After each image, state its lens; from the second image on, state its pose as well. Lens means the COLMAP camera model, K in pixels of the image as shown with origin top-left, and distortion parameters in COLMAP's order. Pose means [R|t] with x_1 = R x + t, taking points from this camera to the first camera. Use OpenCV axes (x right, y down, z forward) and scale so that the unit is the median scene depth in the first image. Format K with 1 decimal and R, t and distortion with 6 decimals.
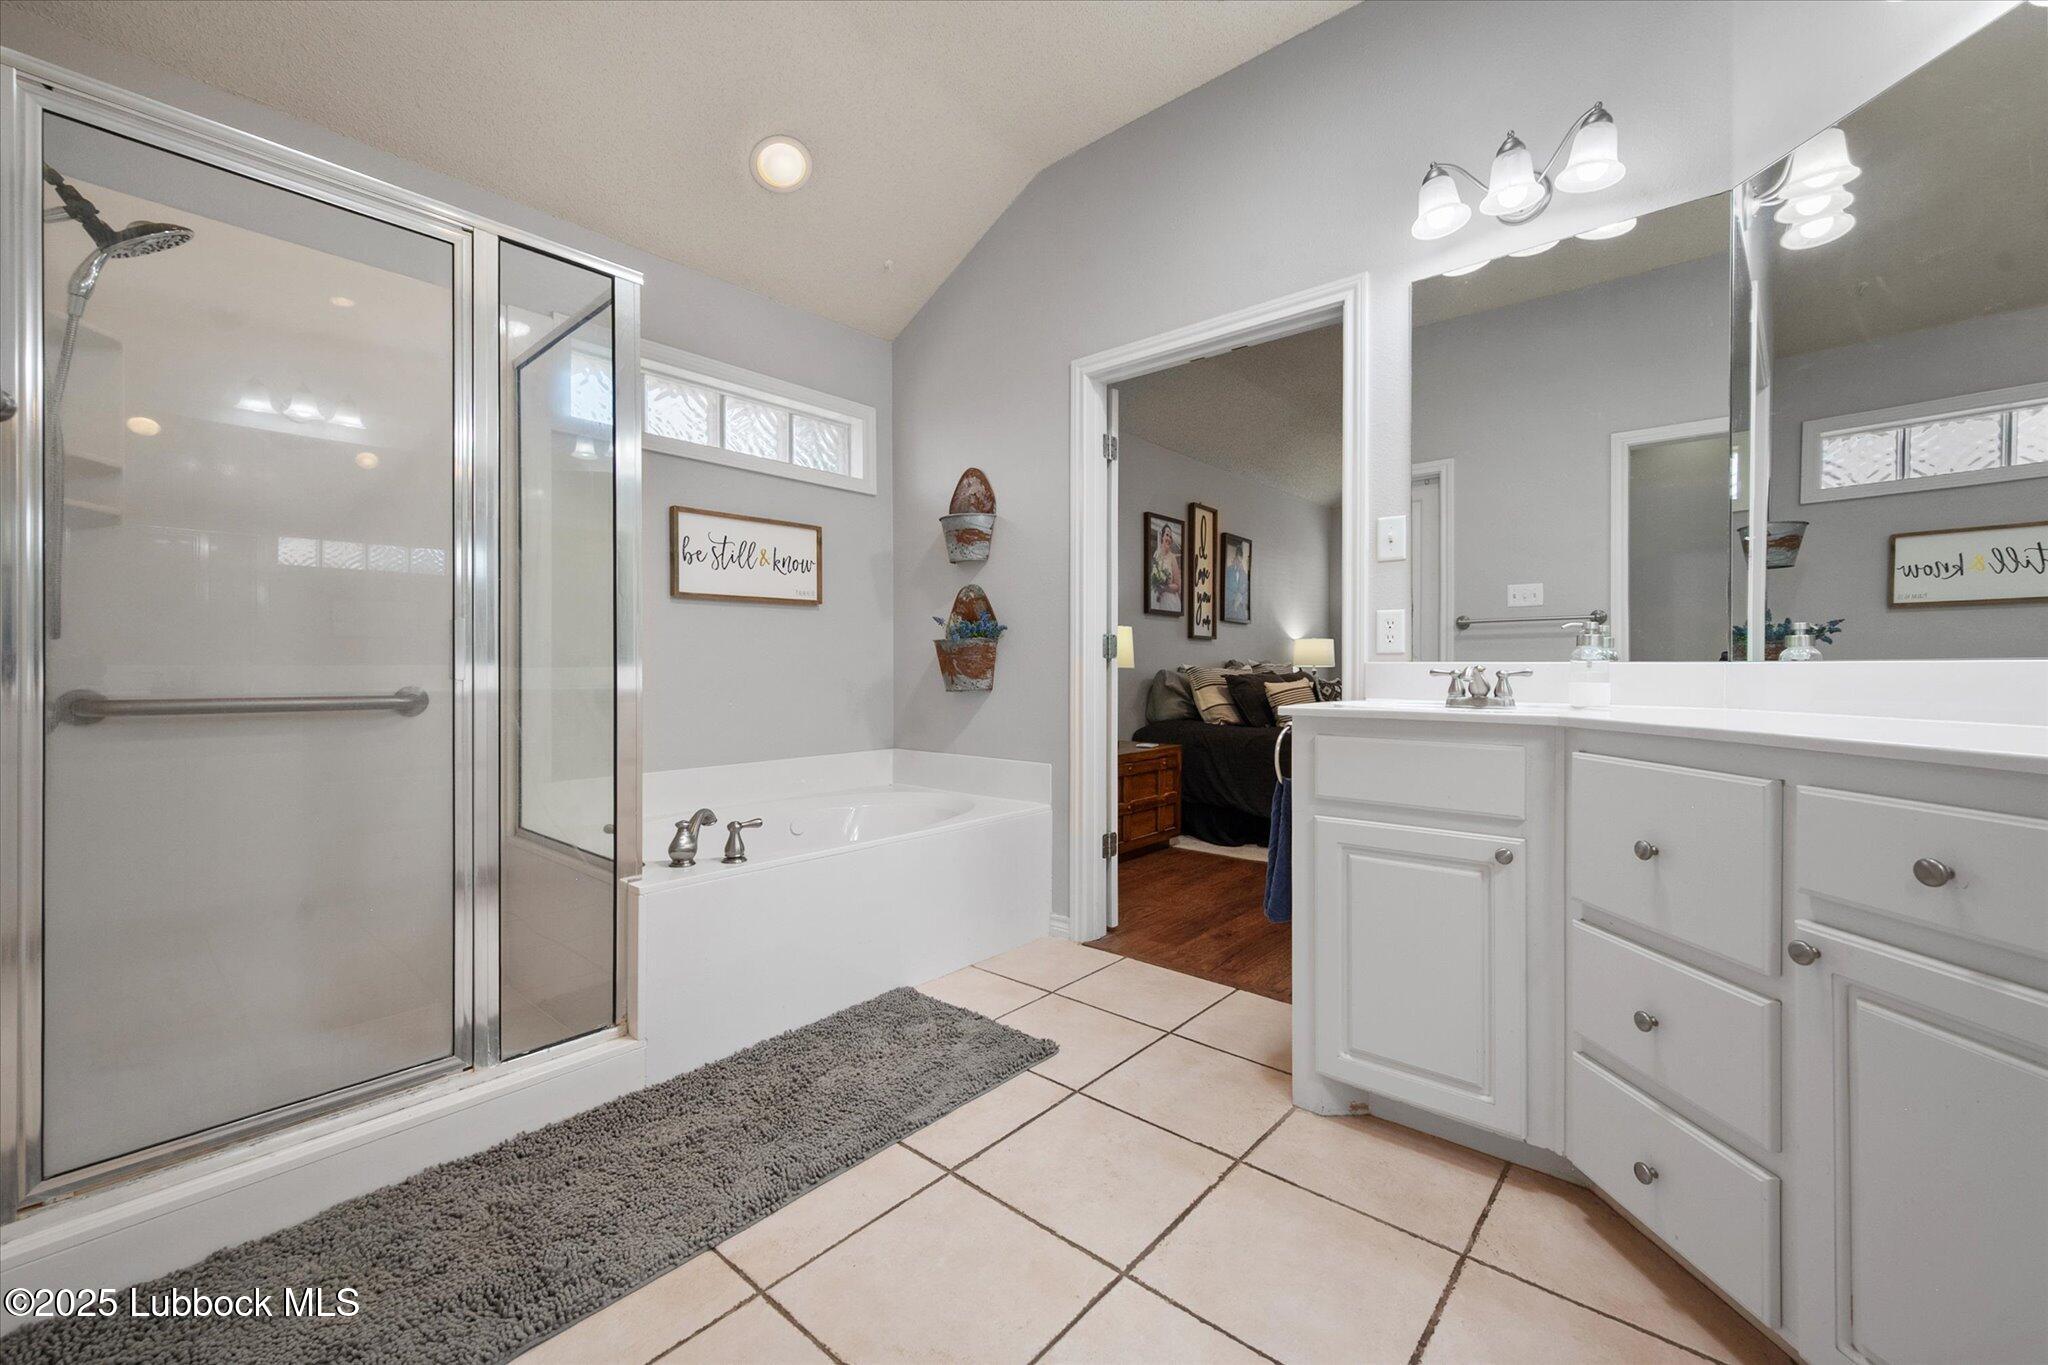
lens RADIAL K [[831.5, 0, 1018.7], [0, 831.5, 669.0], [0, 0, 1]] dist [-0.001953, -0.000078]
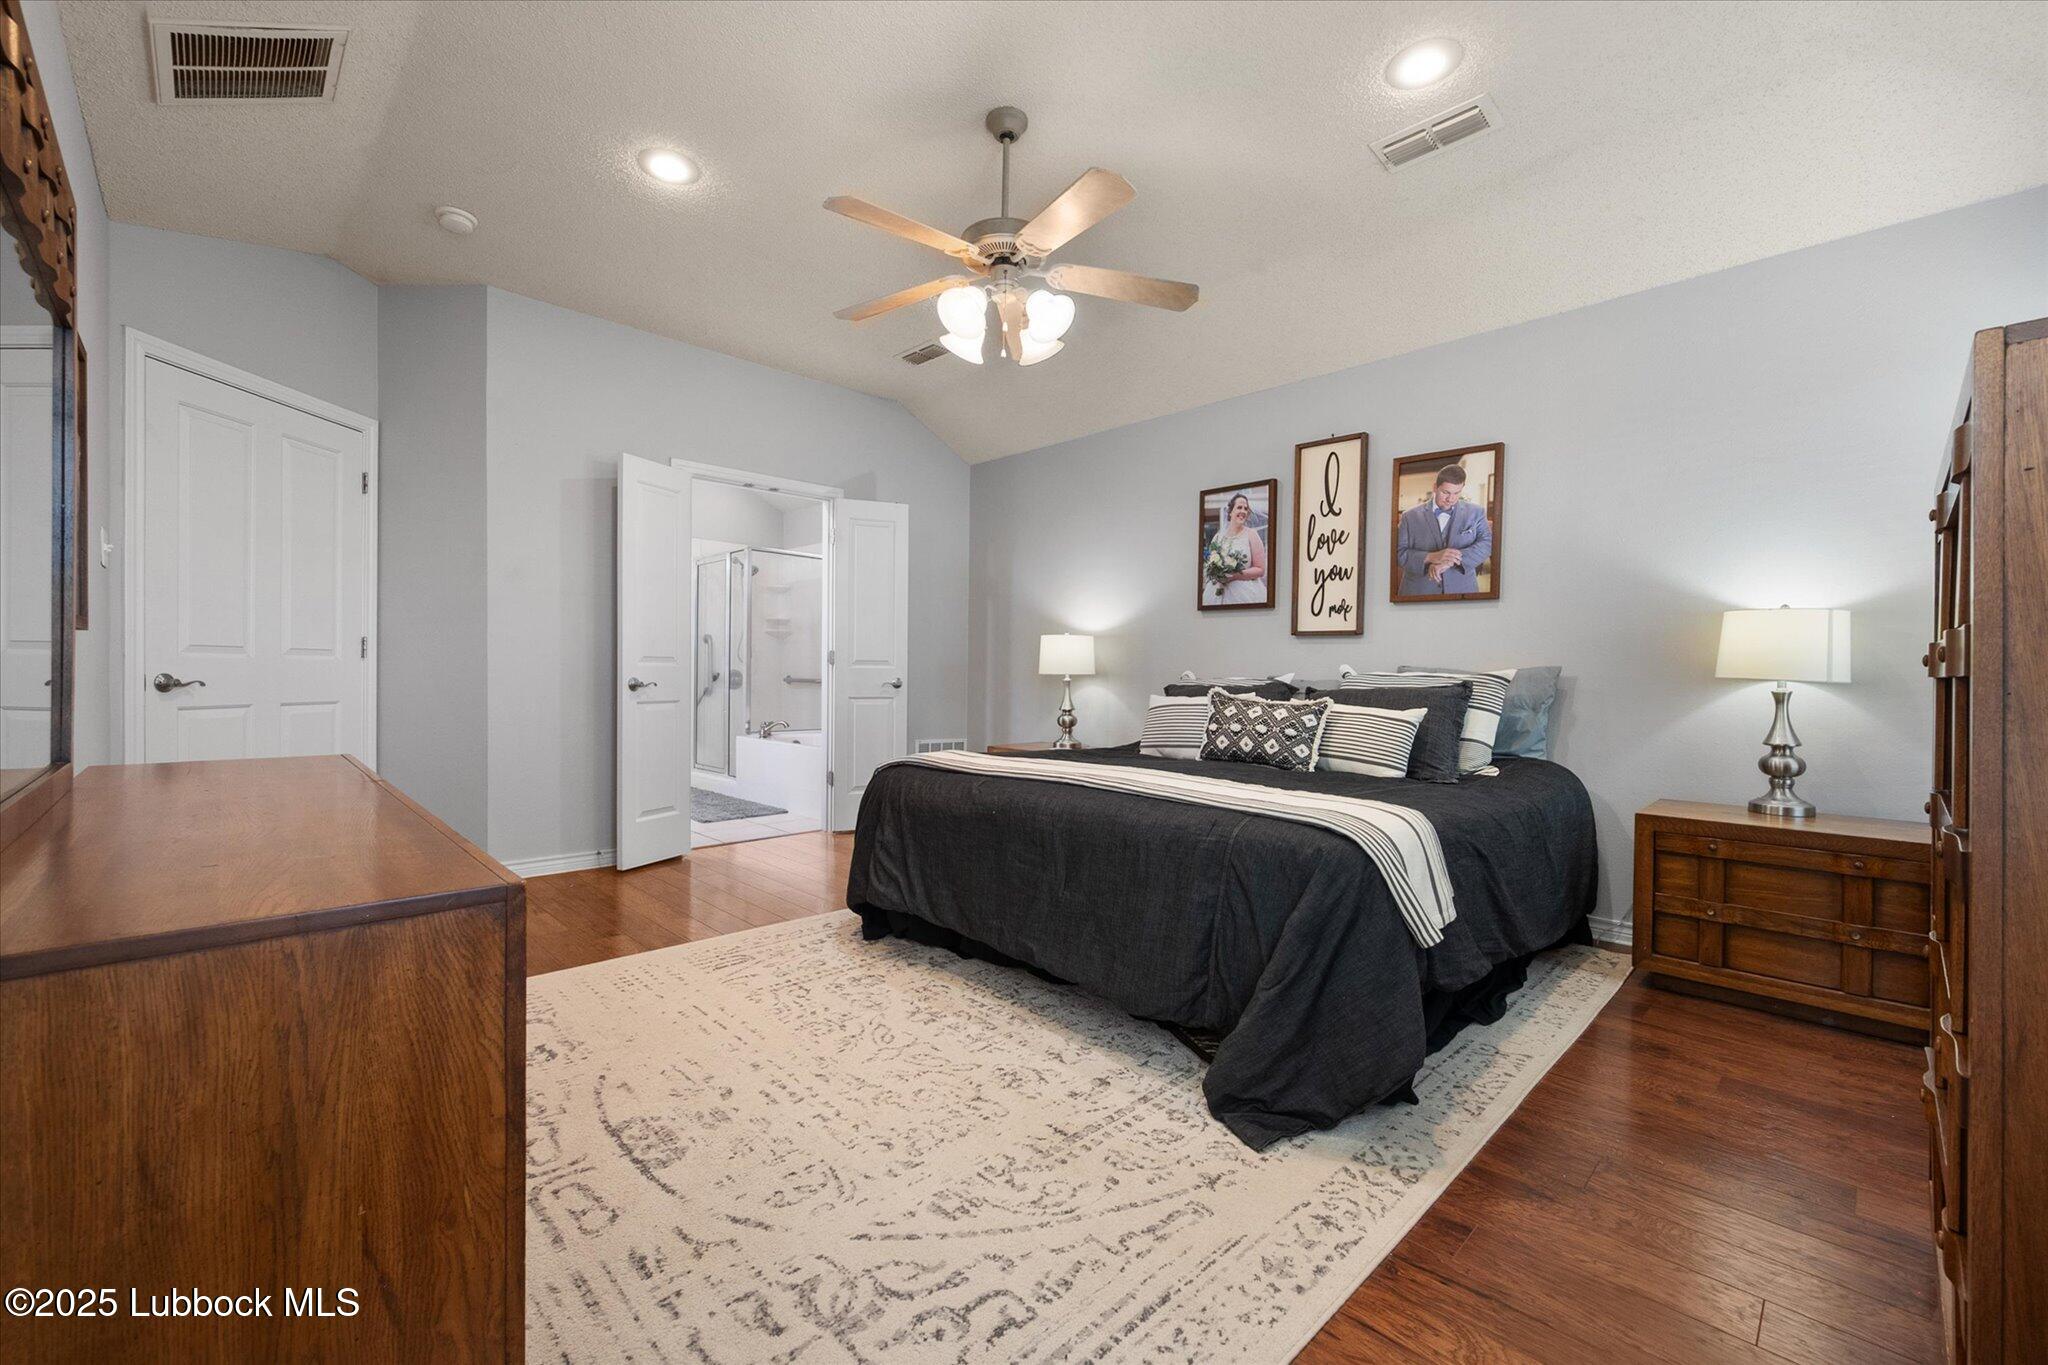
lens RADIAL K [[825.7, 0, 1025.2], [0, 825.7, 685.8], [0, 0, 1]] dist [-0.002678, -0.000103]
pose [[-0.066606, 0.012672, -0.997699, 1.577178], [-0.016556, 0.999768, 0.013803, -0.000429], [0.997642, 0.017437, -0.066381, 1.383334]]
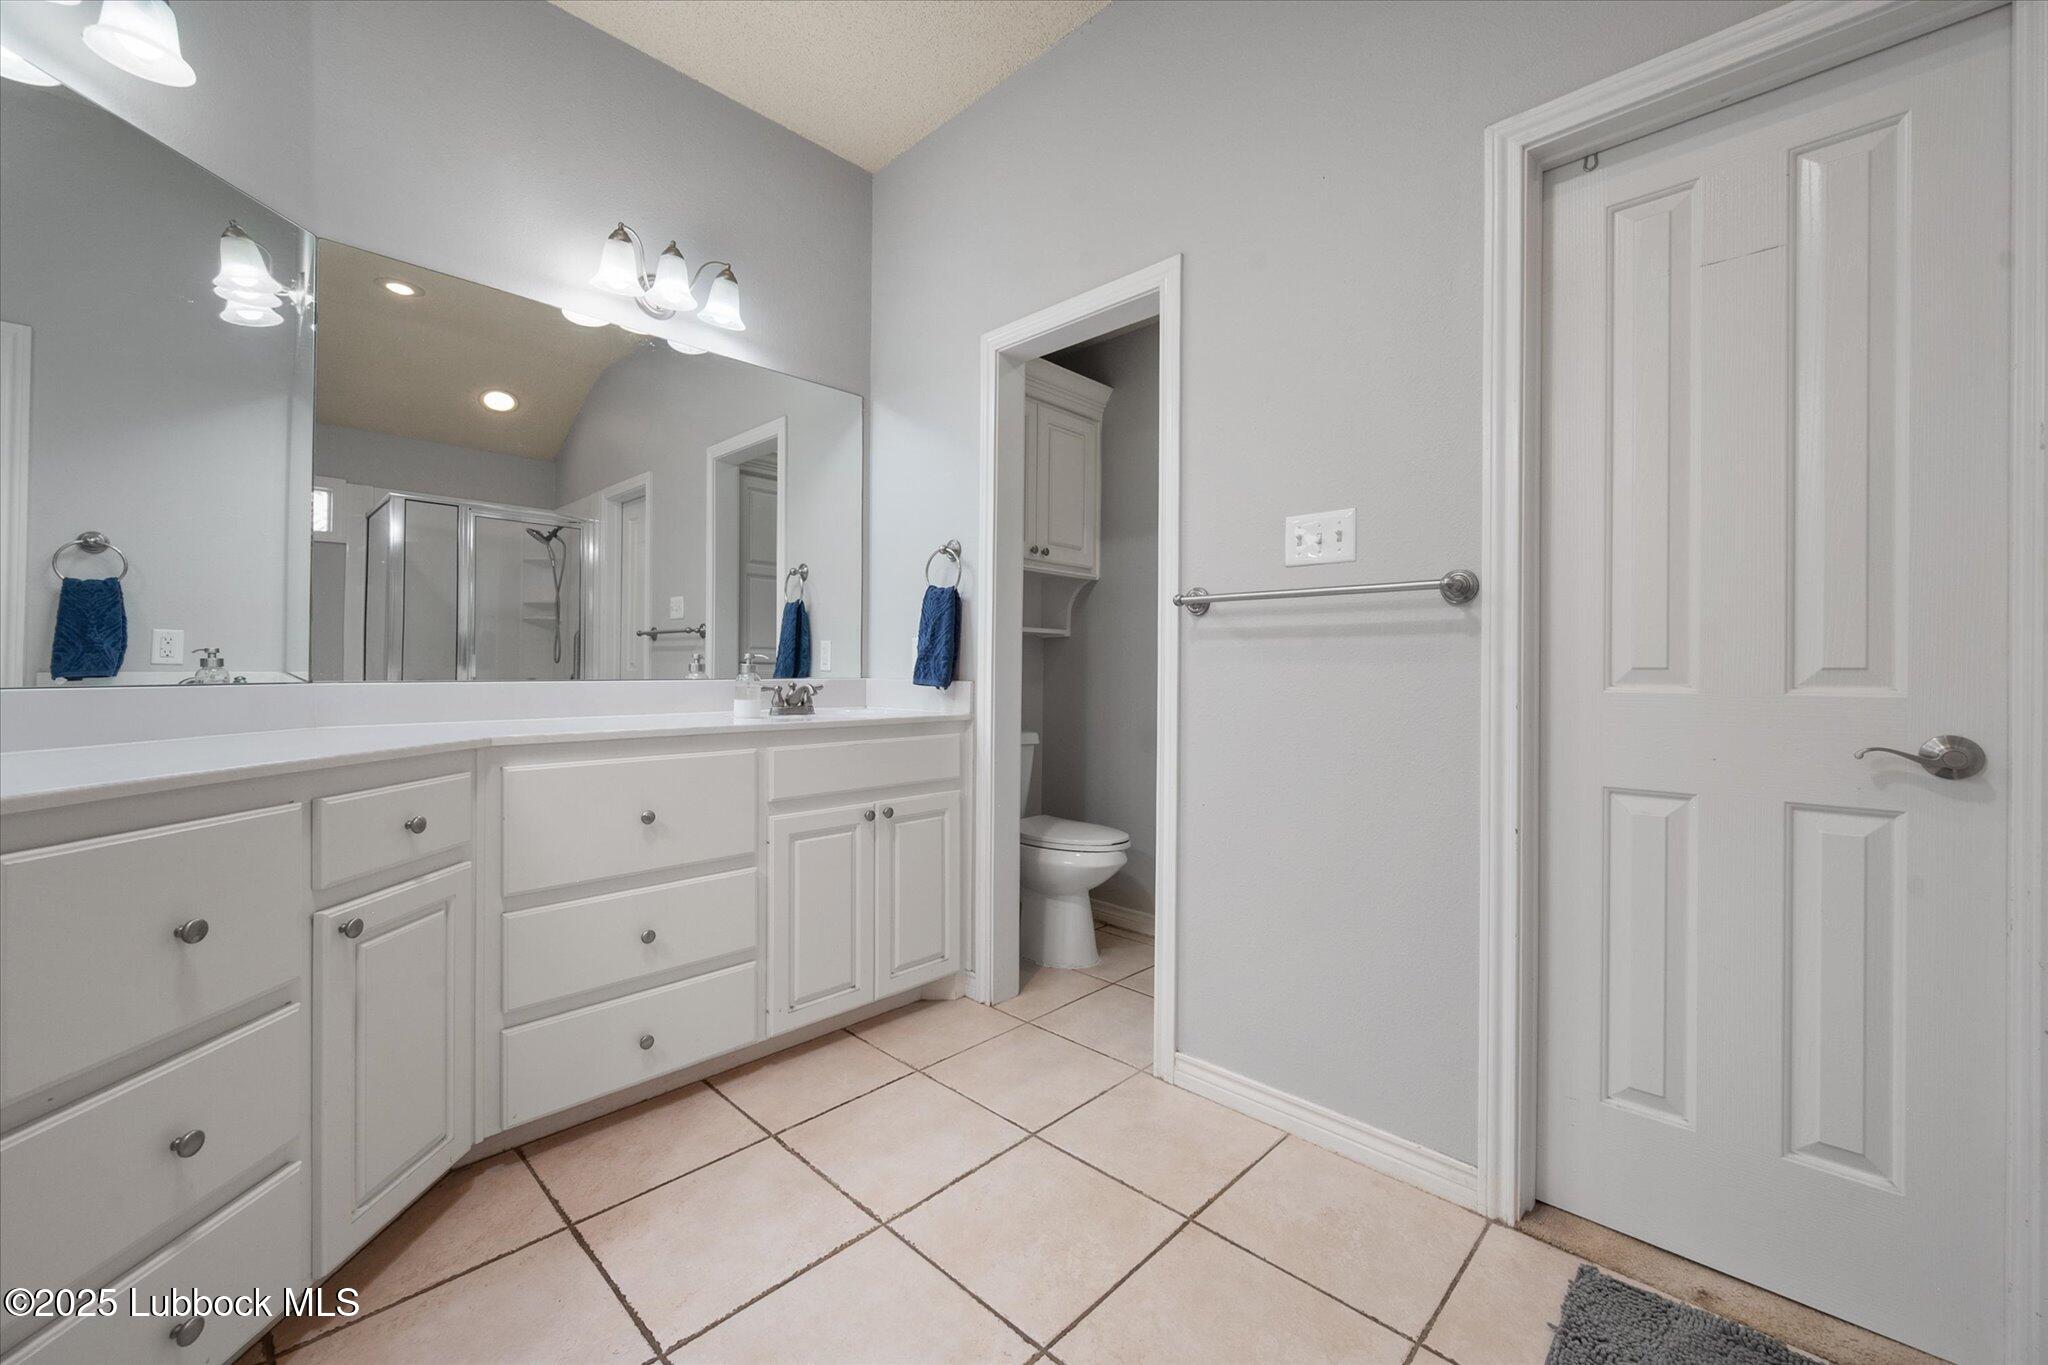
lens RADIAL K [[811.7, 0, 1029.8], [0, 811.7, 671.3], [0, 0, 1]] dist [-0.000946, 0.000303]
pose [[-0.999380, -0.005907, 0.034718, -0.035512], [-0.005853, 0.999982, 0.001647, -0.016562], [-0.034727, 0.001442, -0.999396, 0.719357]]
